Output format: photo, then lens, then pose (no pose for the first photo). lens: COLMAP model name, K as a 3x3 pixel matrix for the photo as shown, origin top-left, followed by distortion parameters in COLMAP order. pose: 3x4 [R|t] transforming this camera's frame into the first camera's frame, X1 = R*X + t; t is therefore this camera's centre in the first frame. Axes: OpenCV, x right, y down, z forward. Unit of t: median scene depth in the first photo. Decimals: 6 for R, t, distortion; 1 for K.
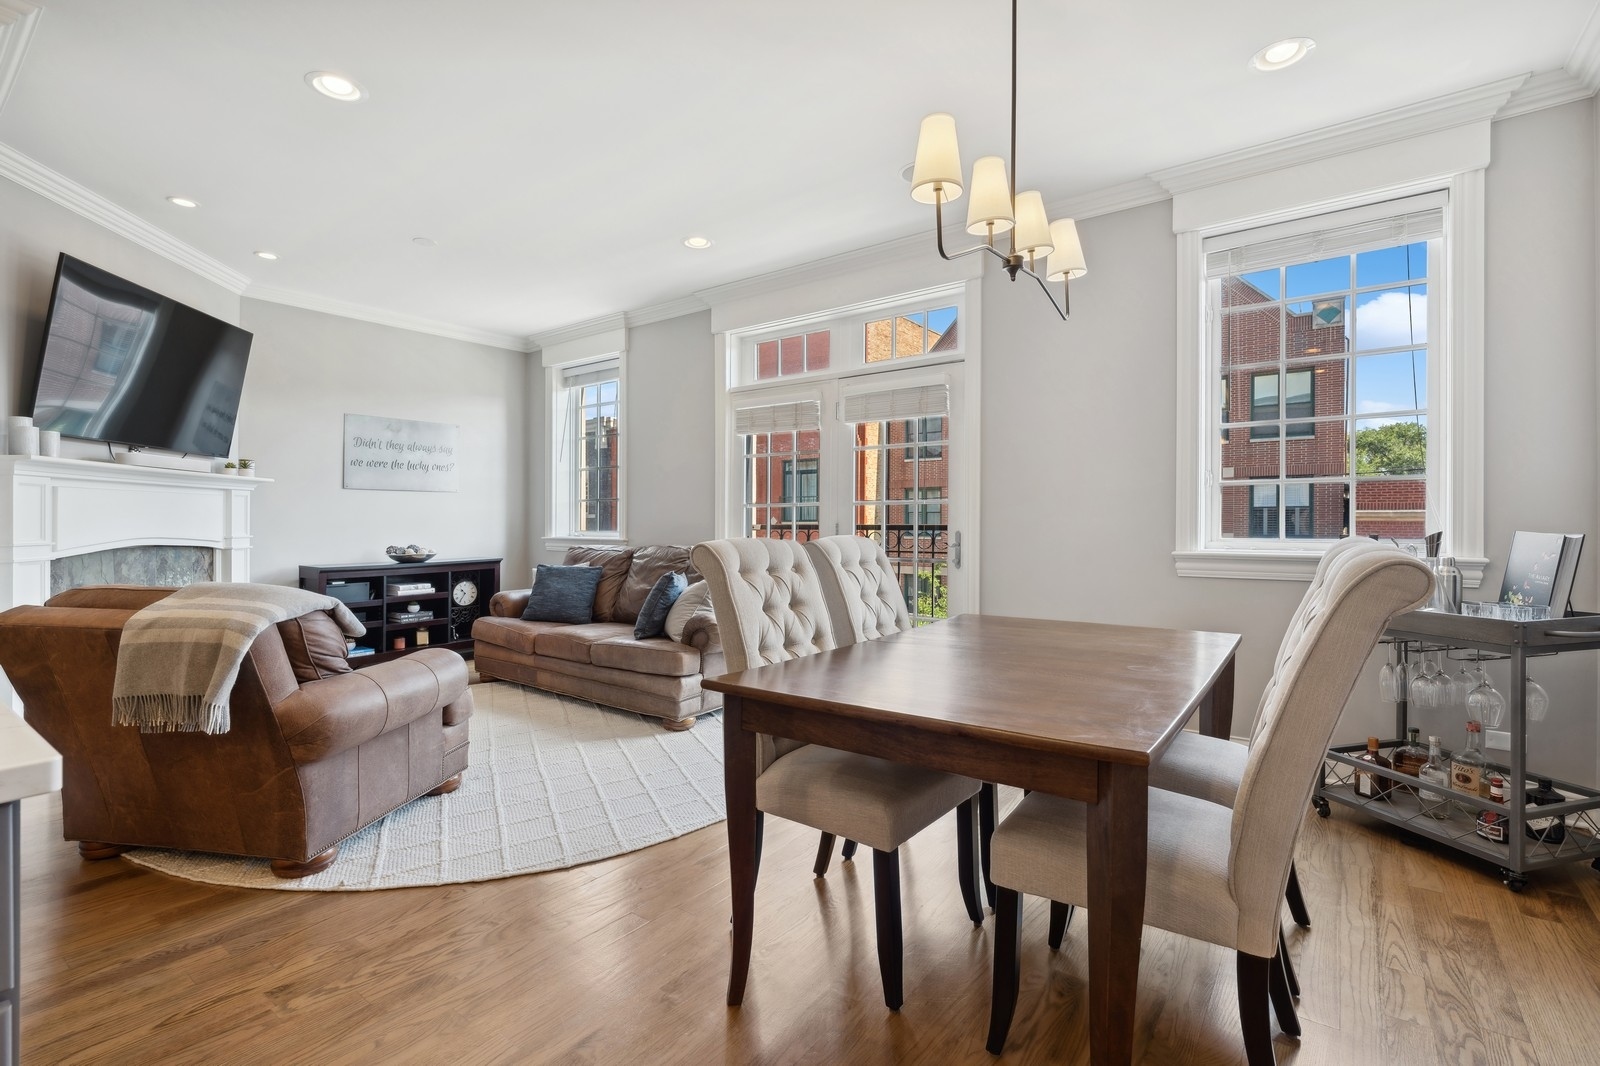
lens RADIAL K [[735.0, 0, 795.3], [0, 735.0, 522.5], [0, 0, 1]] dist [-0.000518, -0.000073]
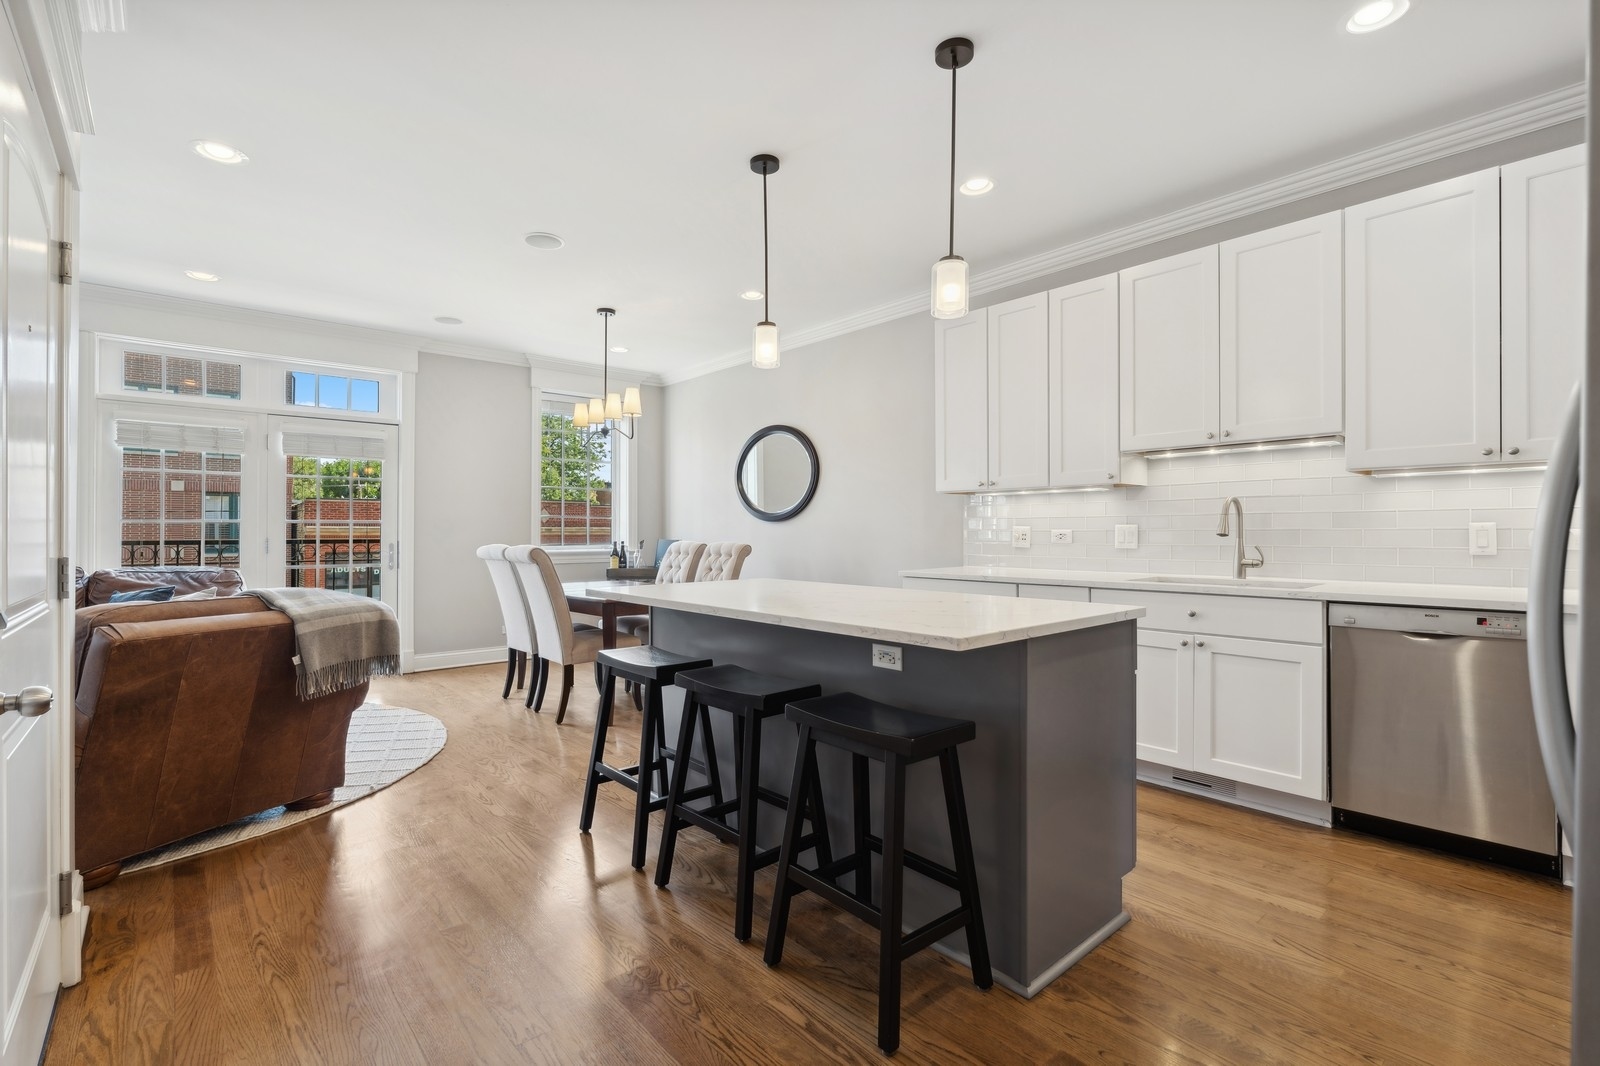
lens RADIAL K [[735.0, 0, 795.3], [0, 735.0, 522.5], [0, 0, 1]] dist [-0.000518, -0.000073]
pose [[0.214197, 0.014676, 0.976680, -0.844761], [0.005173, 0.999856, -0.016159, -0.001537], [-0.976777, 0.008513, 0.214091, -0.057931]]
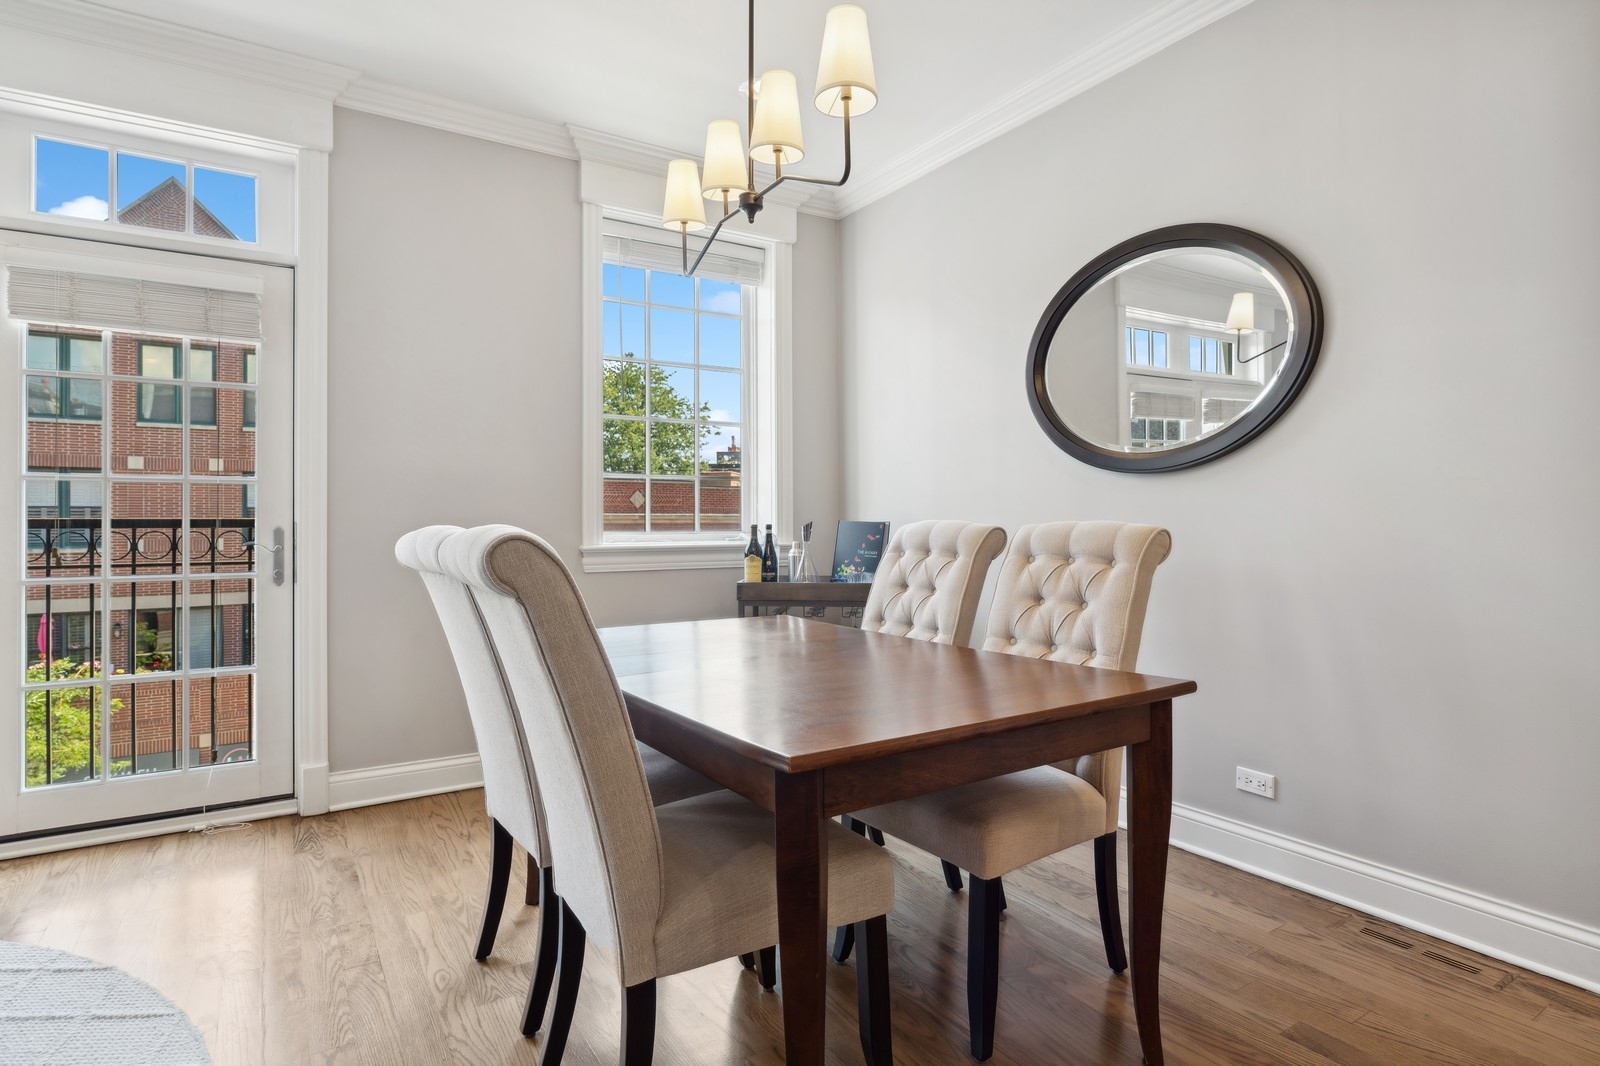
lens RADIAL K [[853.5, 0, 800.0], [0, 853.5, 533.0], [0, 0, 1]] dist [-0.005084, -0.000277]
pose [[0.354296, -0.011408, 0.935064, -0.269715], [0.006472, 0.999932, 0.009747, 0.010223], [-0.935111, 0.002599, 0.354345, 0.257770]]
